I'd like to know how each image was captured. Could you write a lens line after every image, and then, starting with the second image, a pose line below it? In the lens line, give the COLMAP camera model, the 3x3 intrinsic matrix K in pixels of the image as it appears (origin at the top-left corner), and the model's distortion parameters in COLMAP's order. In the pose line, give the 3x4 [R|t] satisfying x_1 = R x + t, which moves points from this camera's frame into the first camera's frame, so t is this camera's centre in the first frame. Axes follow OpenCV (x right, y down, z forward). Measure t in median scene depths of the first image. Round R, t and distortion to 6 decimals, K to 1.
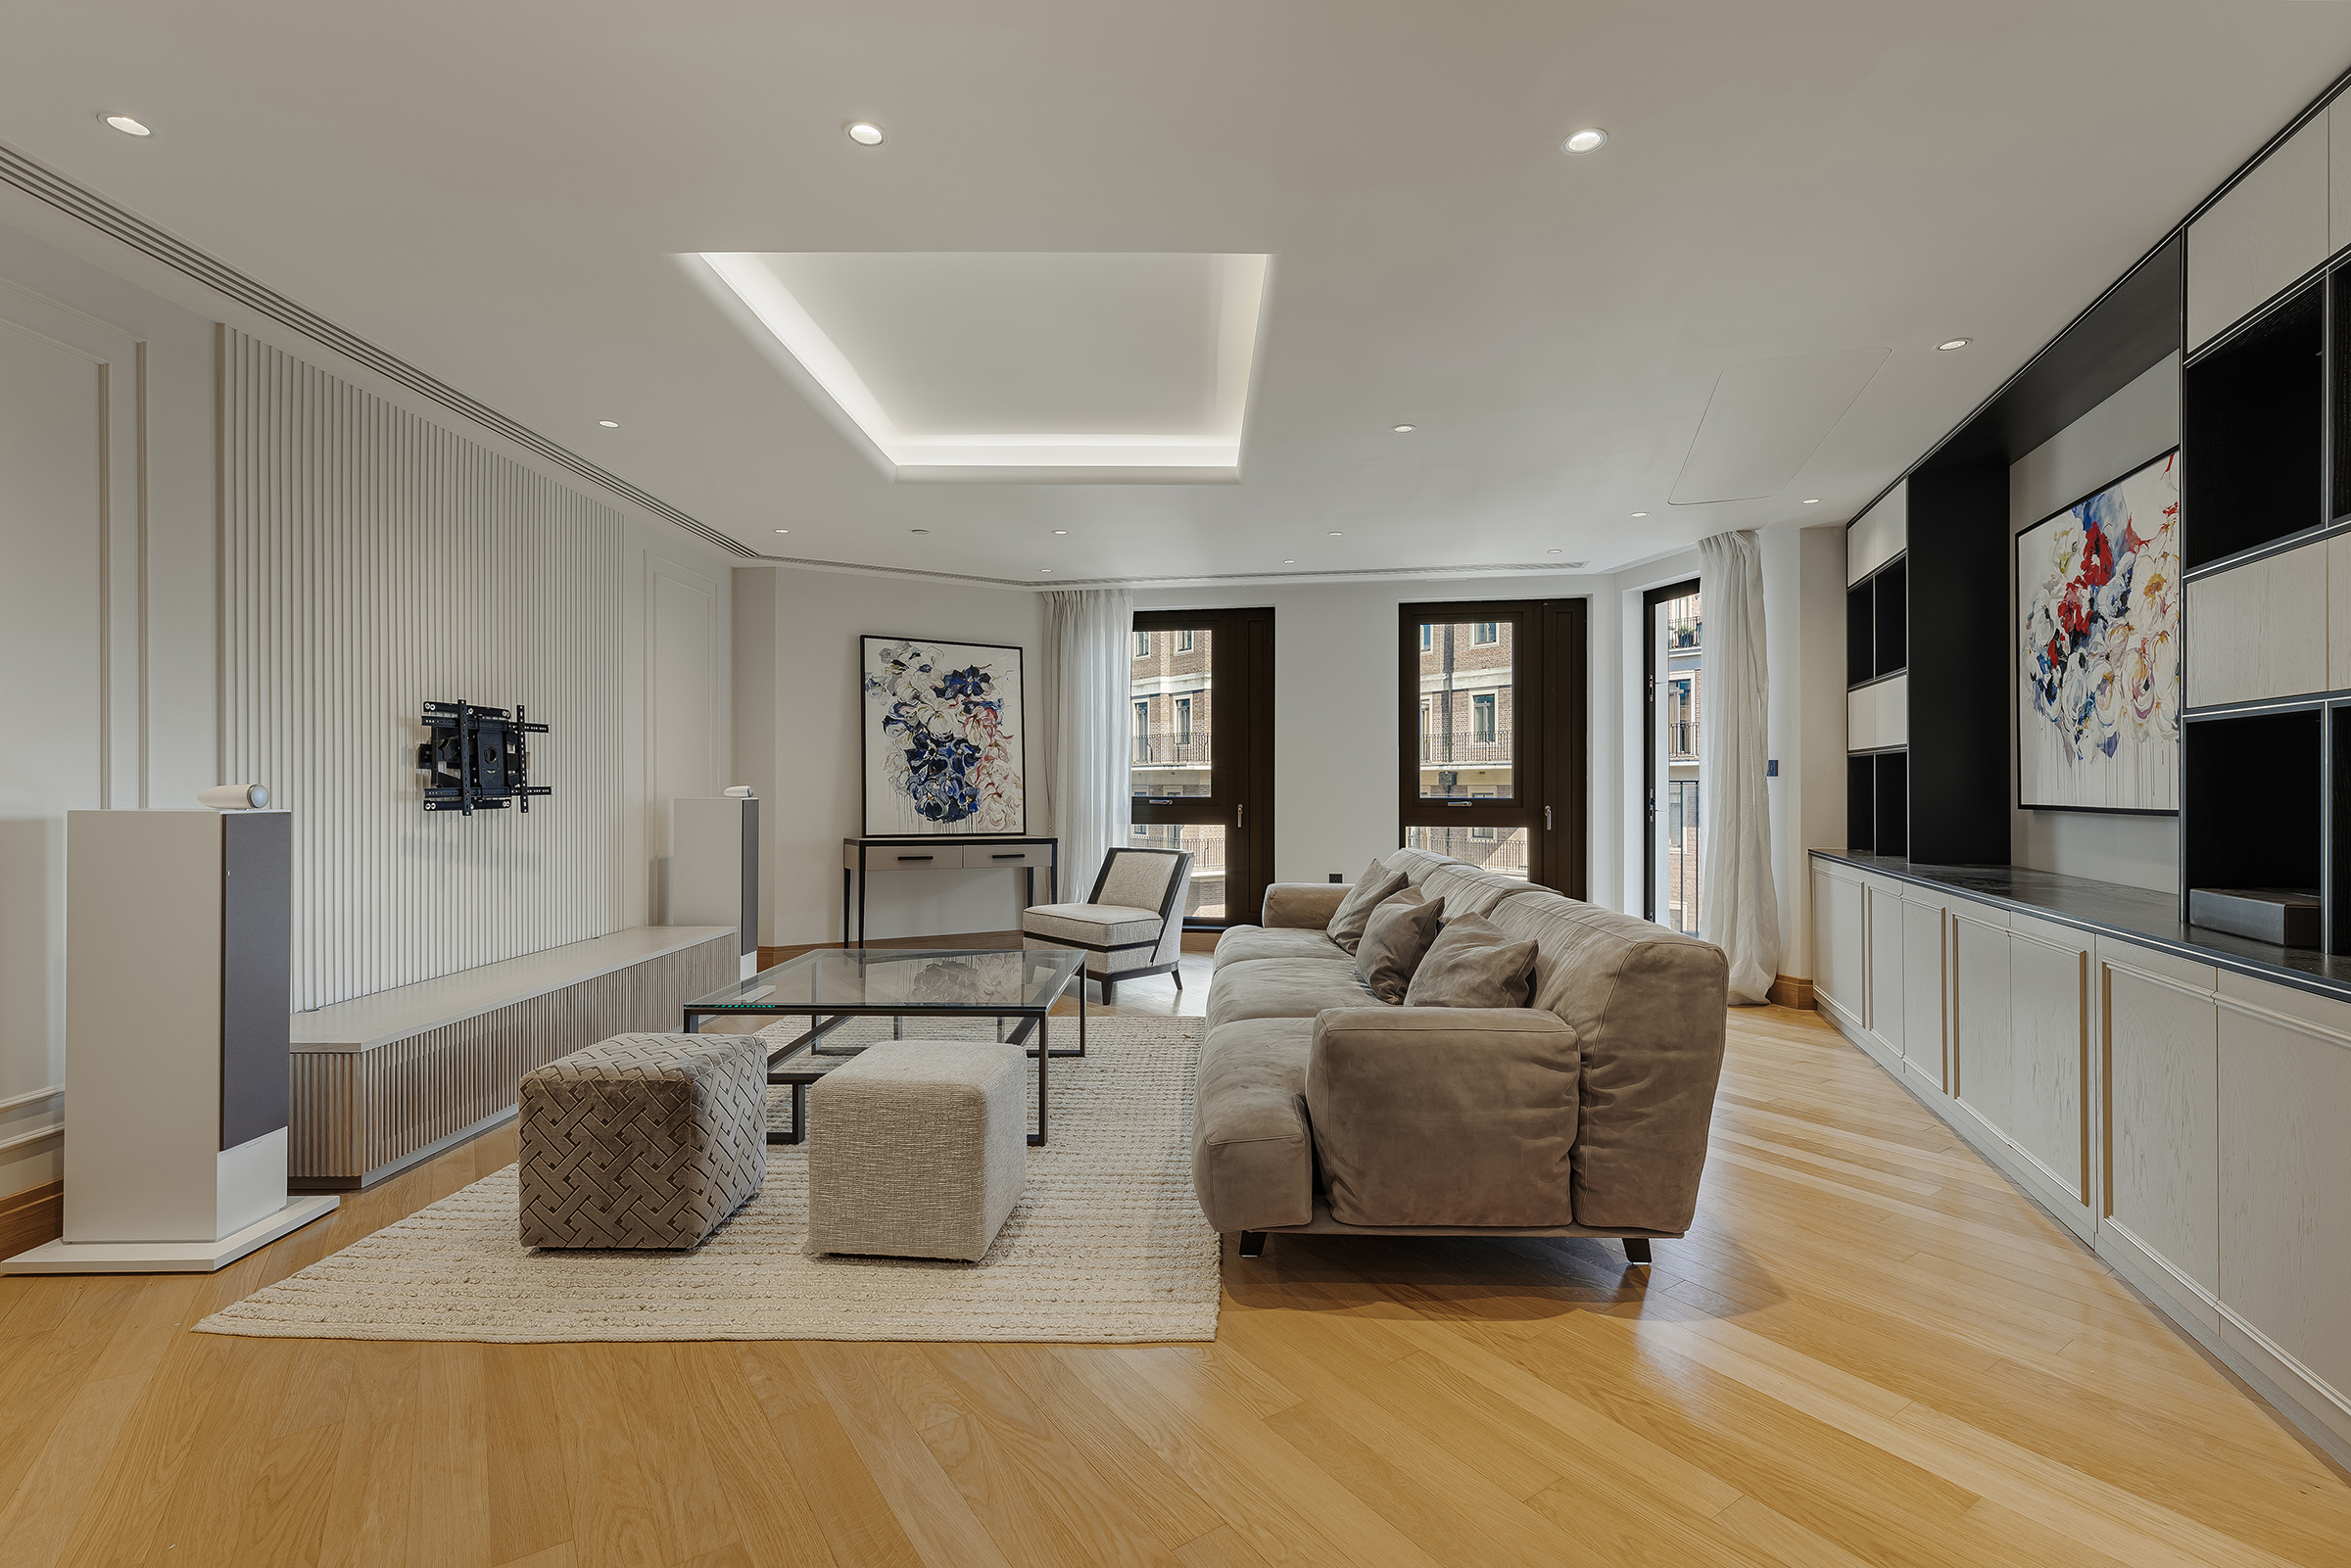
lens RADIAL K [[1085.4, 0, 1184.7], [0, 1085.4, 784.2], [0, 0, 1]] dist [0.002227, 0.000204]
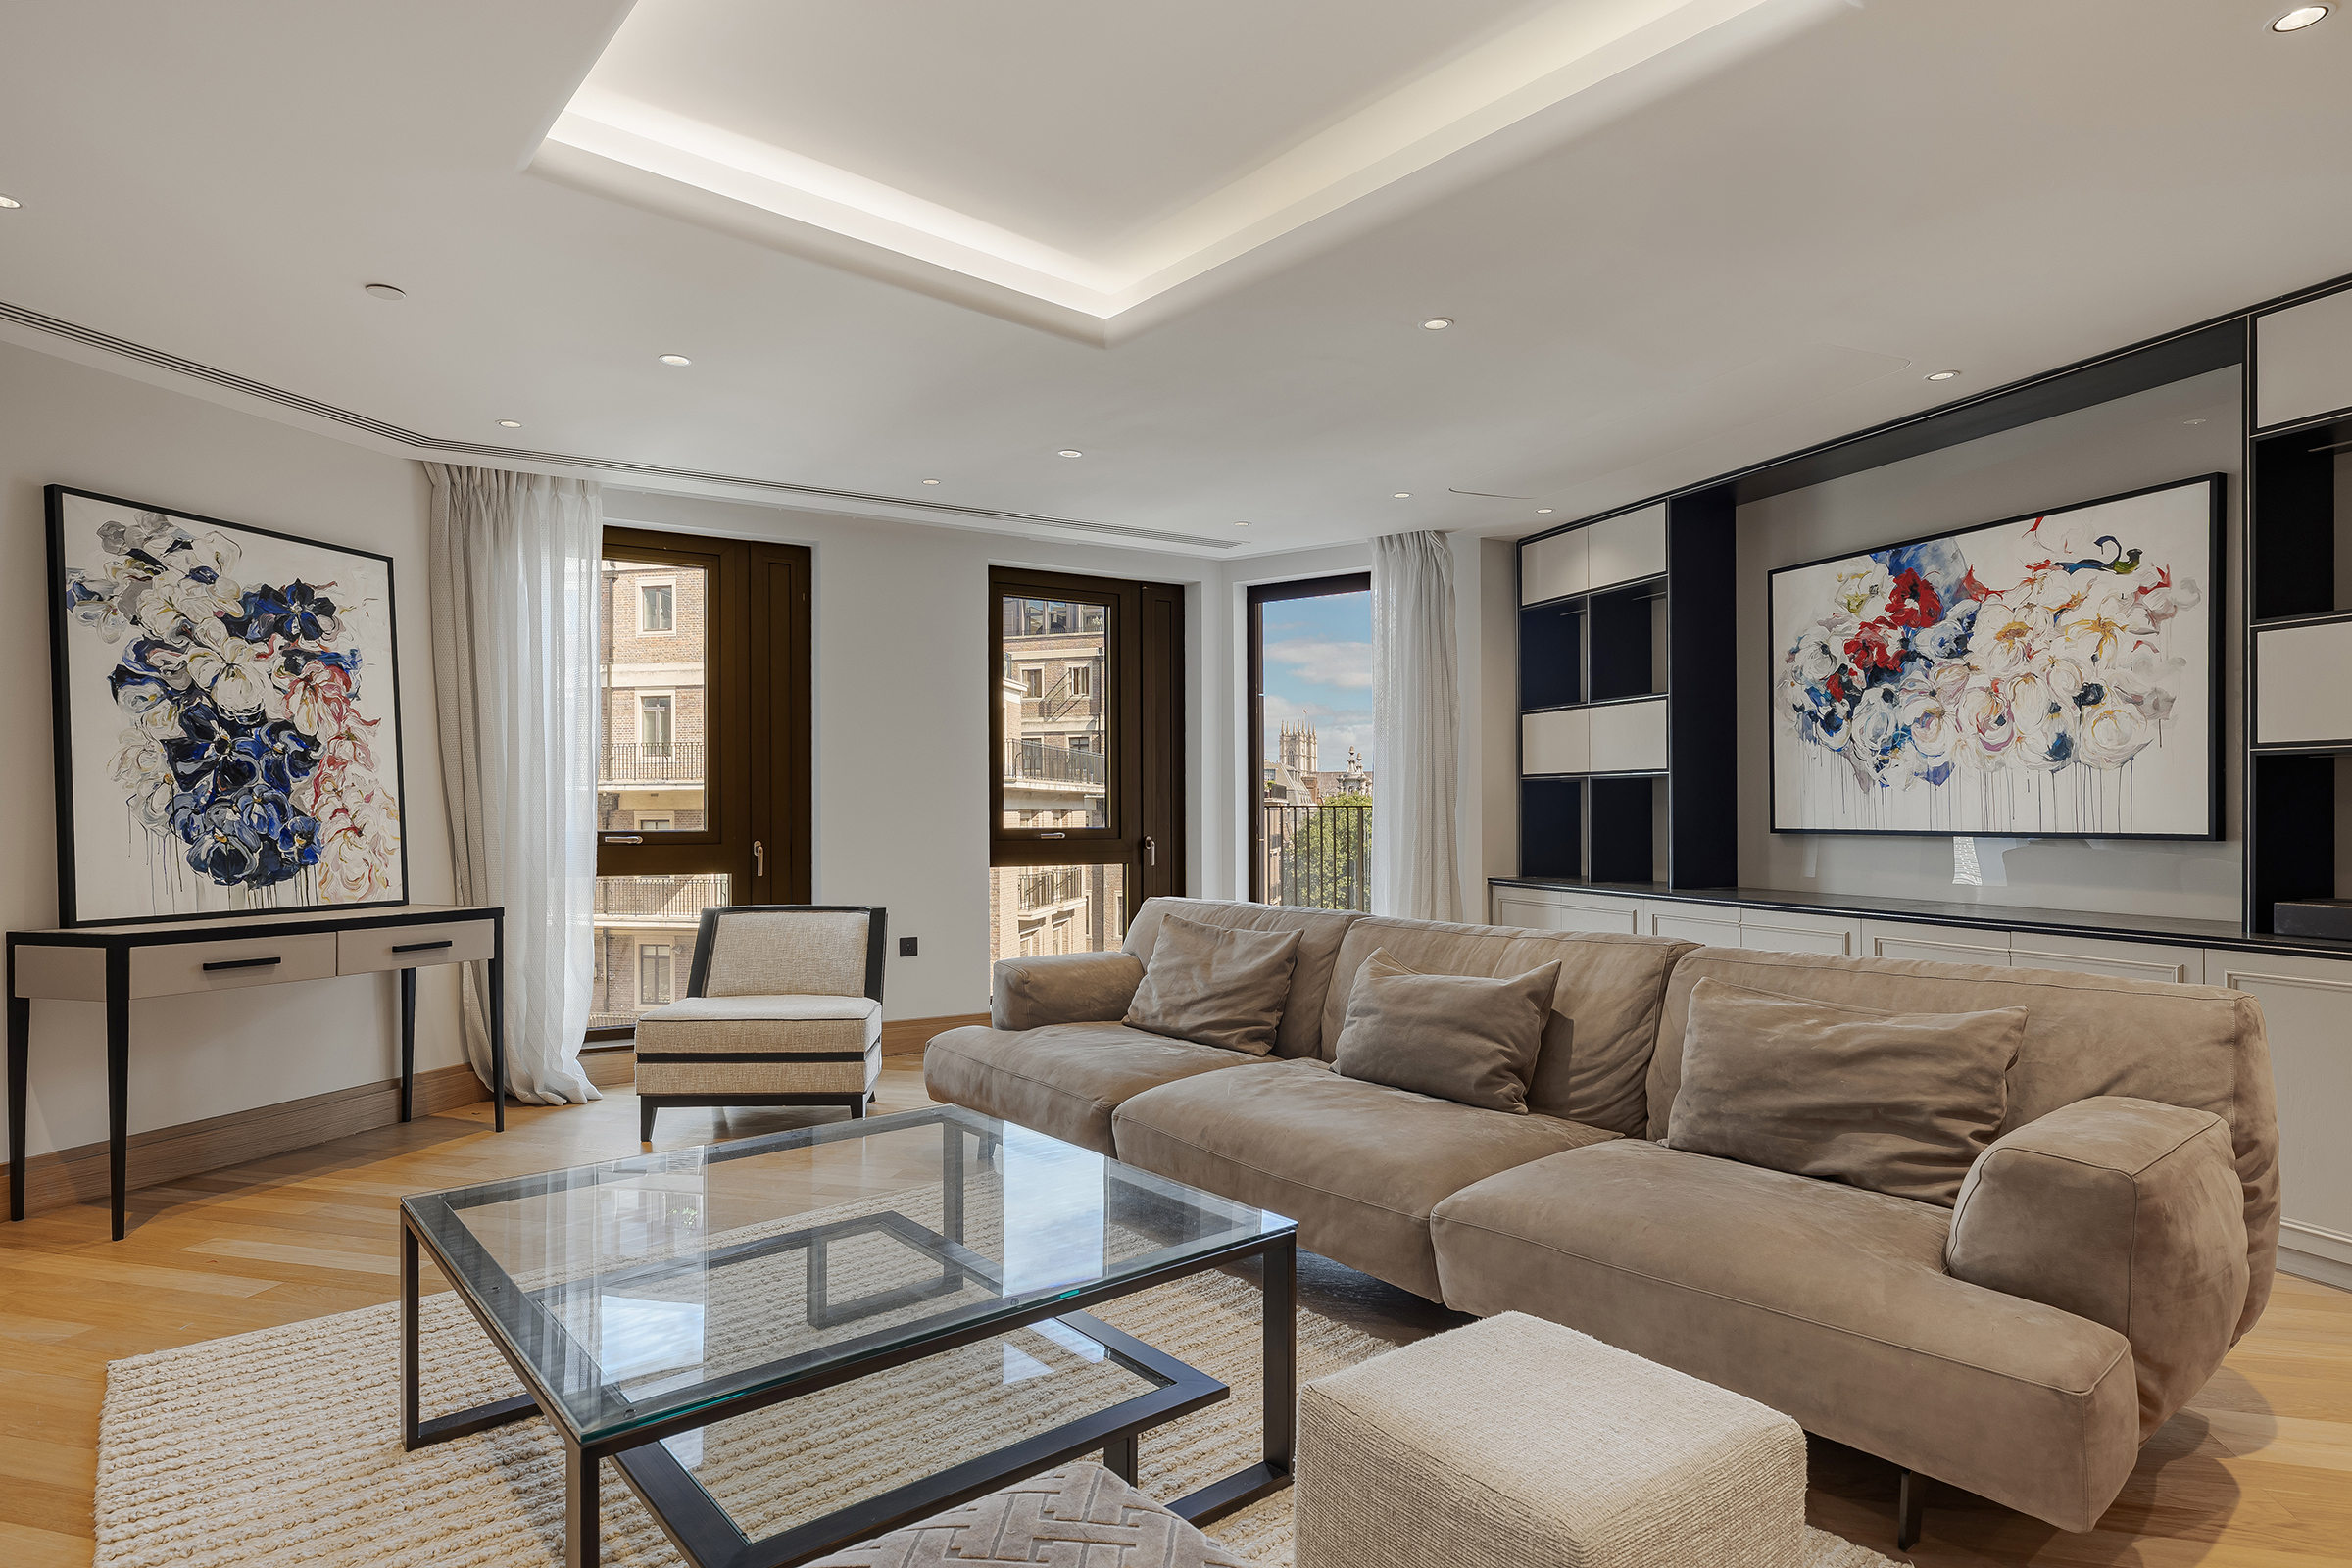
lens RADIAL K [[1280.4, 0, 1189.4], [0, 1280.4, 808.3], [0, 0, 1]] dist [-0.003253, 0.000359]
pose [[0.748309, -0.000106, 0.663350, -0.291415], [0.000608, 1.000000, -0.000526, -0.000717], [-0.663350, 0.000797, 0.748309, 0.275842]]
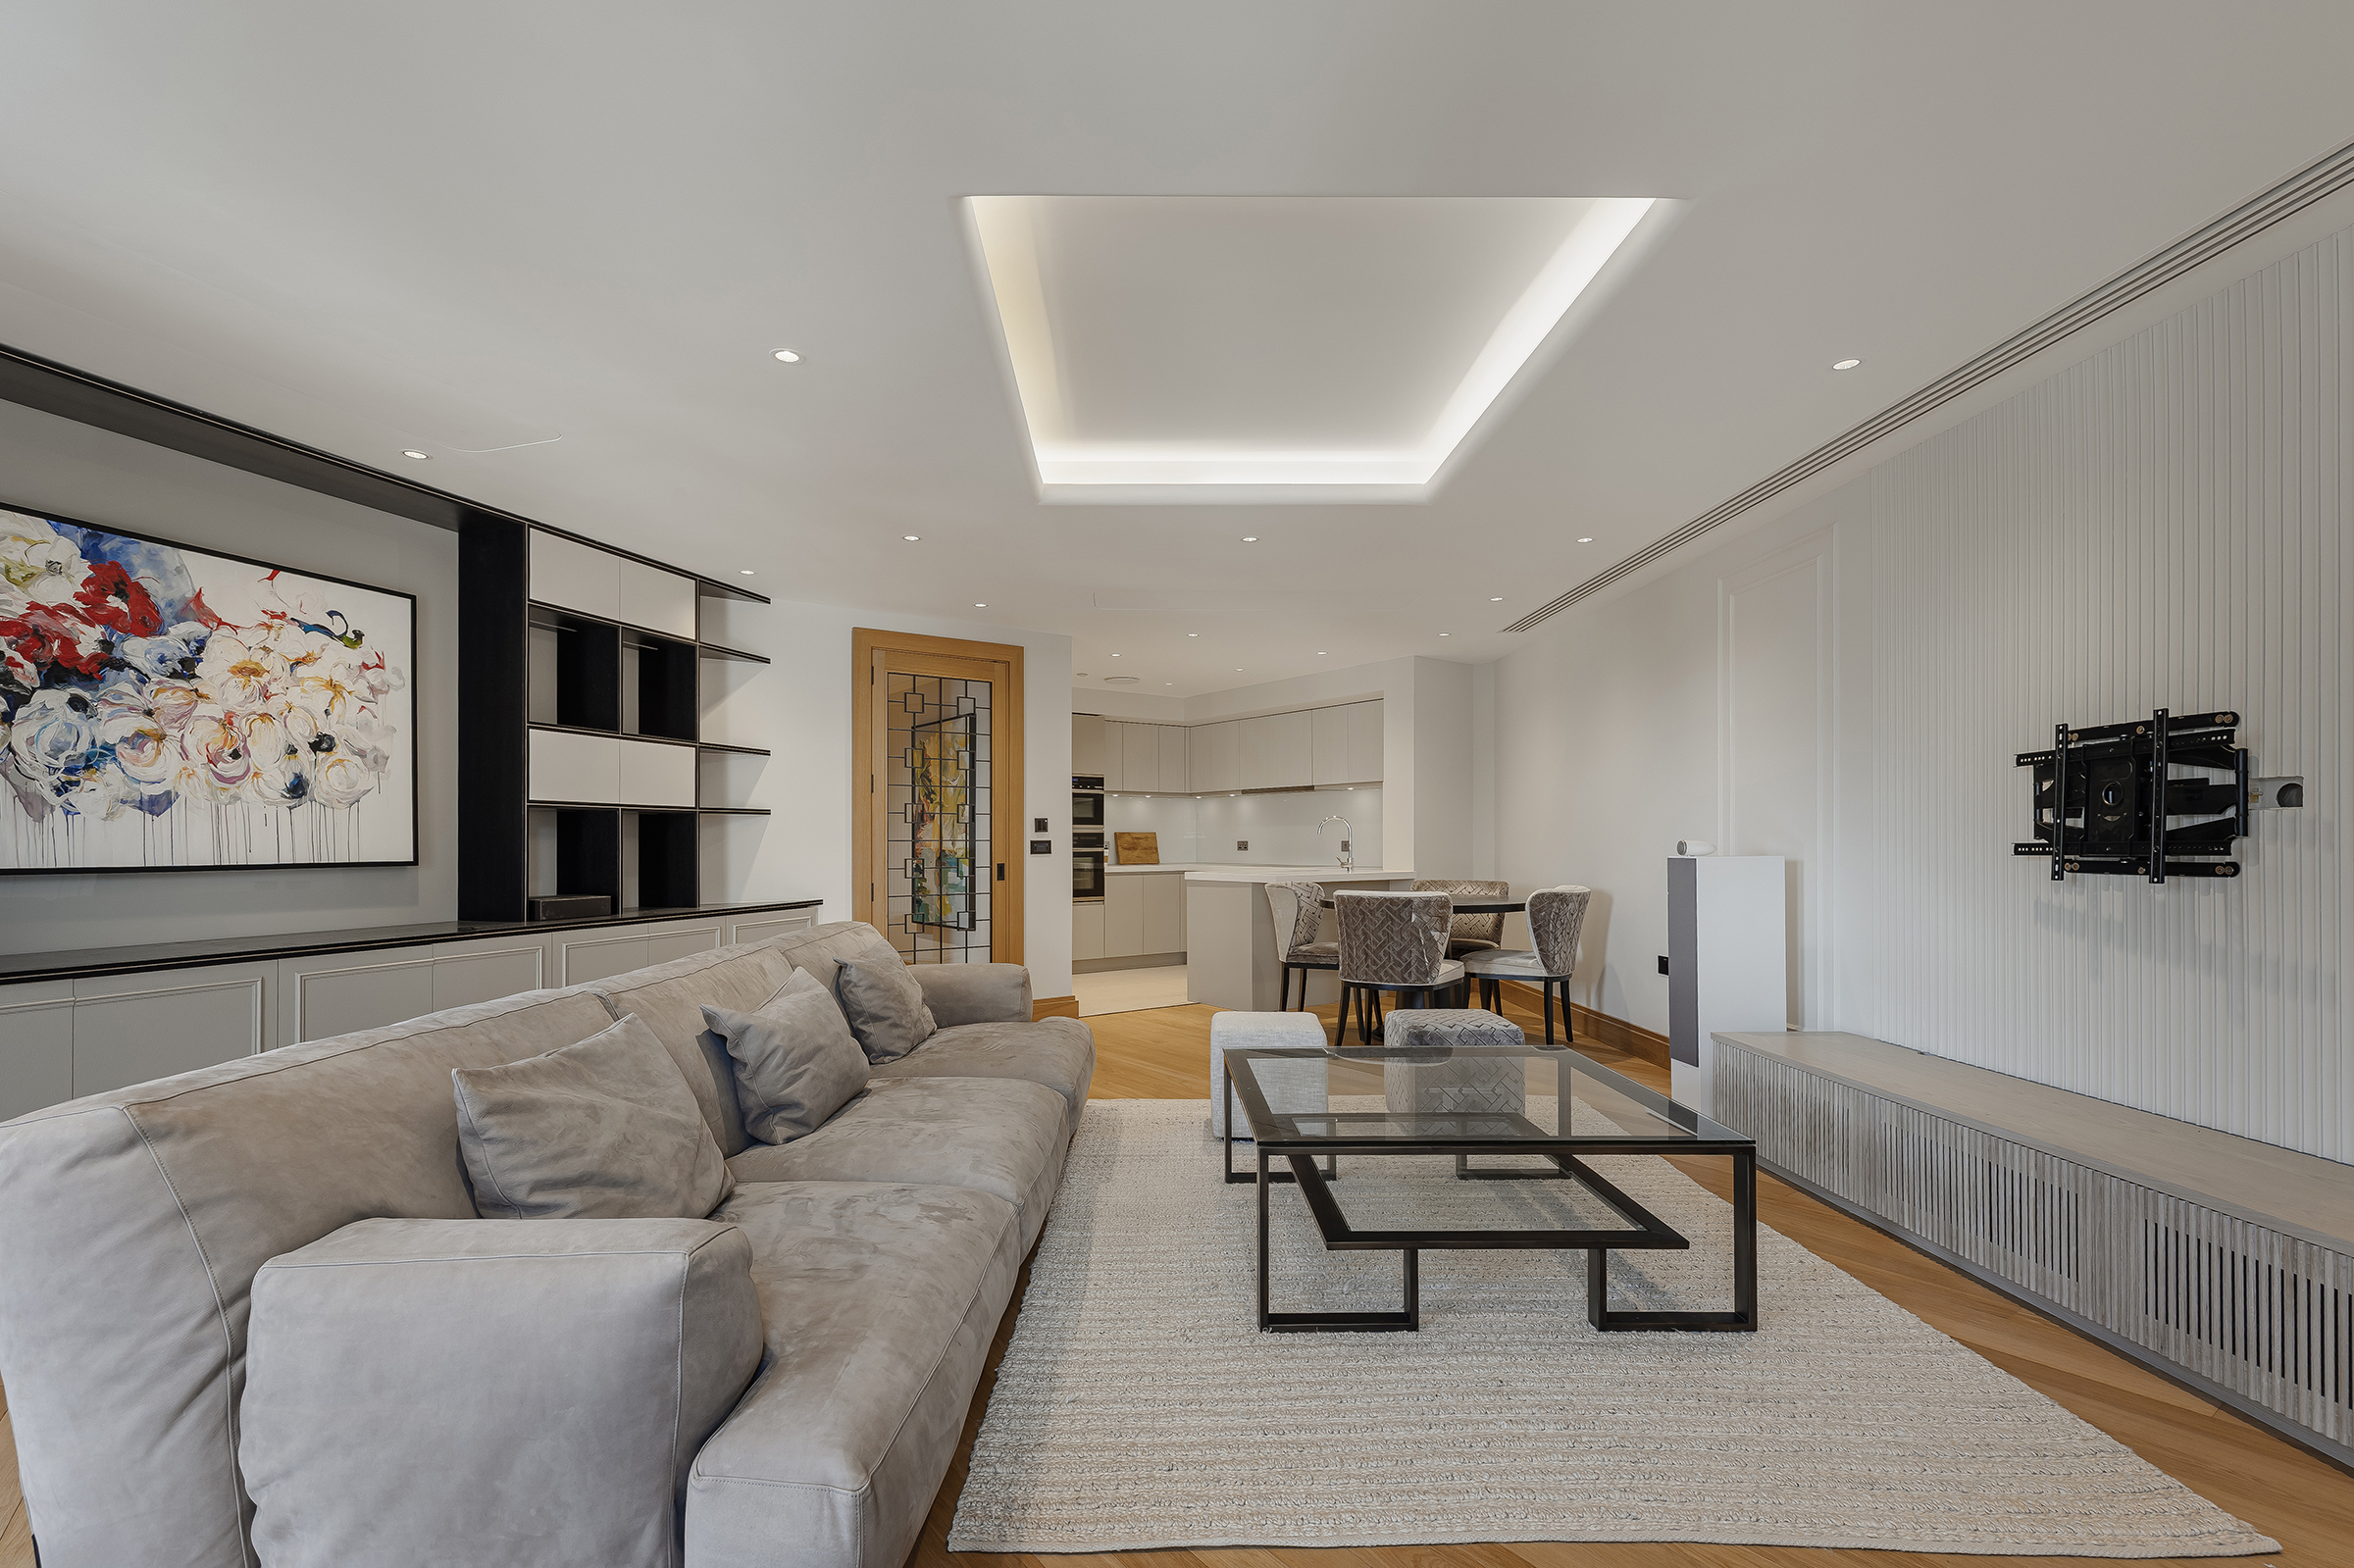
lens RADIAL K [[1086.8, 0, 1145.4], [0, 1086.8, 837.5], [0, 0, 1]] dist [0.002227, 0.000204]
pose [[-0.999819, 0.001998, -0.018926, -0.015416], [0.002111, 0.999980, -0.005972, 0.001571], [0.018914, -0.006011, -0.999803, 1.032093]]
